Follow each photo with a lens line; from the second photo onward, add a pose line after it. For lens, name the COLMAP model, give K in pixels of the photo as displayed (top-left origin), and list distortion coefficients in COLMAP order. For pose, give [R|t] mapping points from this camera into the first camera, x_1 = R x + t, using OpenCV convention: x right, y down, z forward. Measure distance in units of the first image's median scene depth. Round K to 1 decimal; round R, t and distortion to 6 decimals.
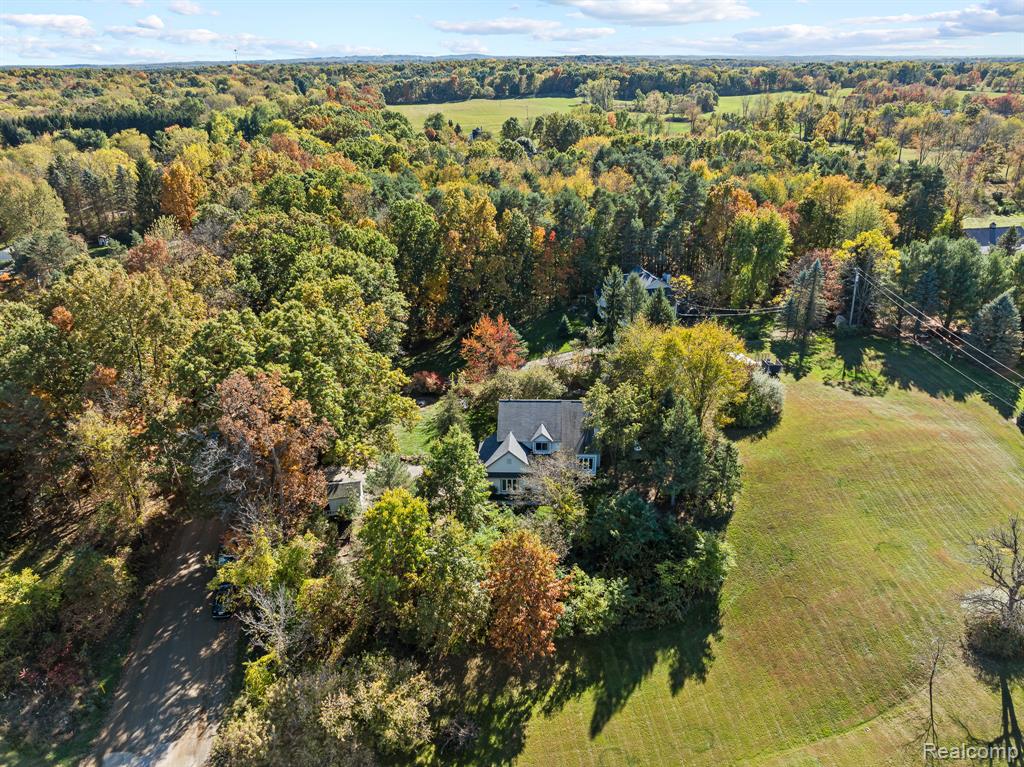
lens RADIAL K [[694.0, 0, 512.0], [0, 694.0, 383.5], [0, 0, 1]] dist [-0.059045, 0.037443]
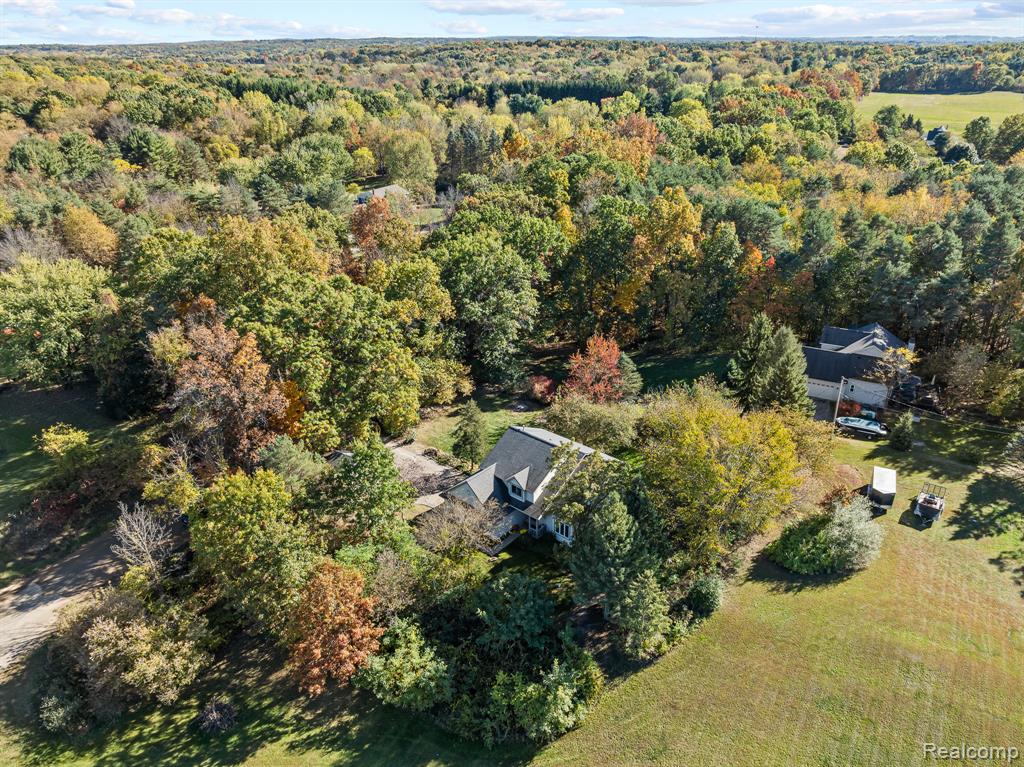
lens RADIAL K [[694.0, 0, 512.0], [0, 694.0, 383.5], [0, 0, 1]] dist [-0.059045, 0.037443]
pose [[0.797048, 0.279192, -0.535505, 0.438487], [-0.264393, 0.958547, 0.106227, -0.122549], [0.542965, 0.056916, 0.837825, 0.230536]]
